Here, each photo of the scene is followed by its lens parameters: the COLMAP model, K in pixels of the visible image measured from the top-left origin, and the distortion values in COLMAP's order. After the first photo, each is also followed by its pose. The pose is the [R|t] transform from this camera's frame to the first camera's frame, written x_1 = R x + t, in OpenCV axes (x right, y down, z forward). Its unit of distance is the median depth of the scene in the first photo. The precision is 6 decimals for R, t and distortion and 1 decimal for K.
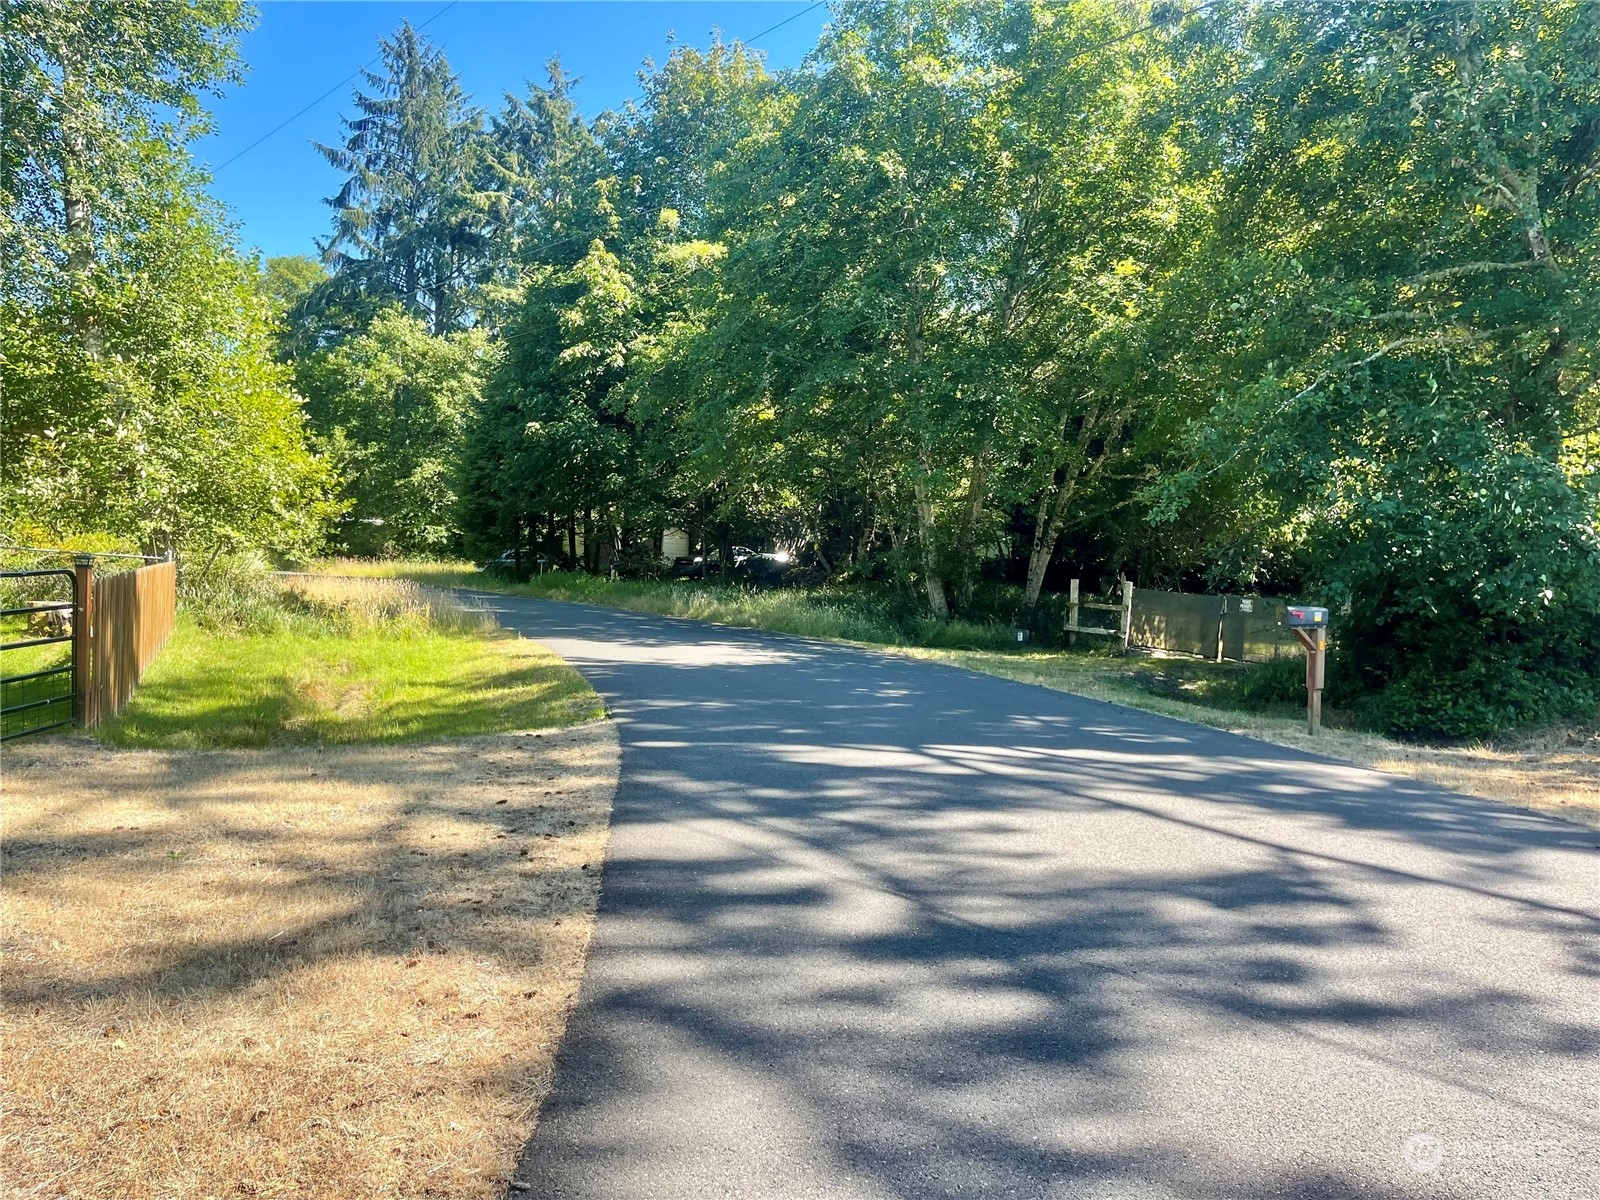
lens RADIAL K [[1210.9, 0, 802.8], [0, 1210.9, 583.1], [0, 0, 1]] dist [0.096373, -0.120162]
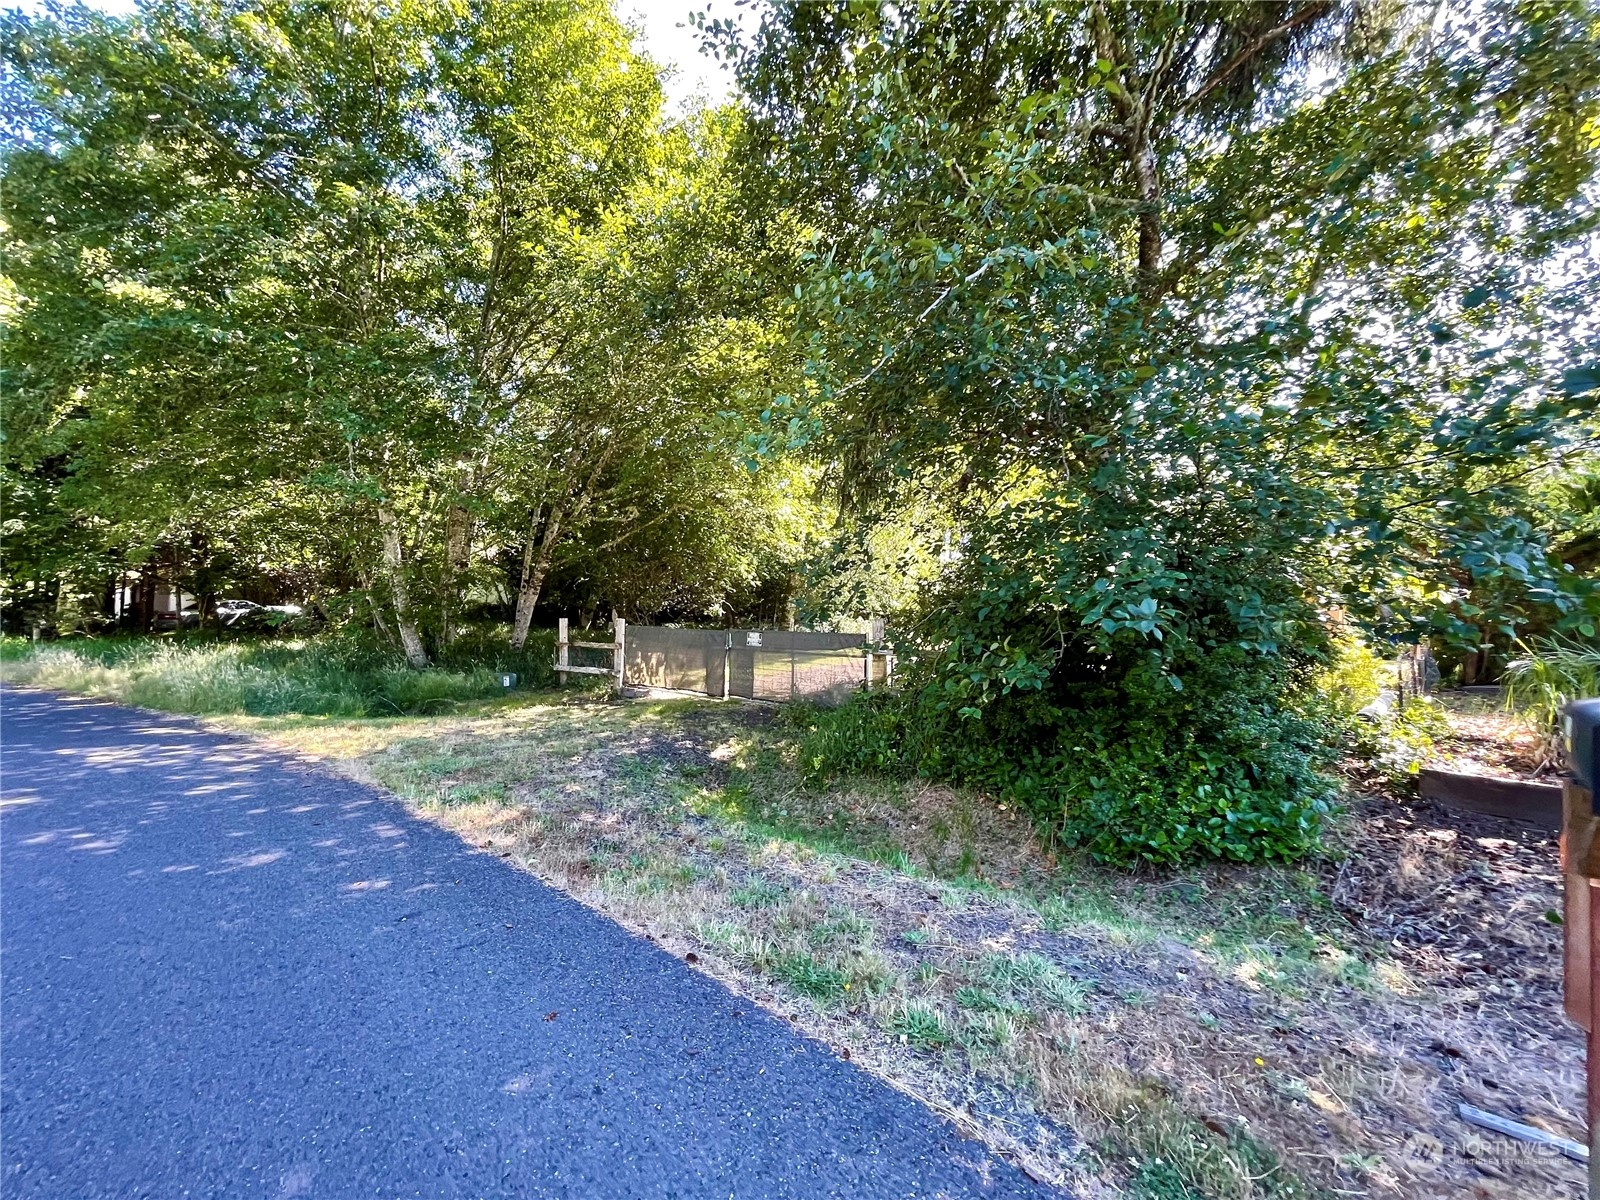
lens RADIAL K [[645.0, 0, 800.0], [0, 645.0, 600.0], [0, 0, 1]] dist [-0.000960, 0.000087]
pose [[0.836852, -0.030187, 0.546597, 0.098862], [0.043328, 0.998999, -0.011164, -0.004030], [-0.545712, 0.033026, 0.837321, 0.457261]]
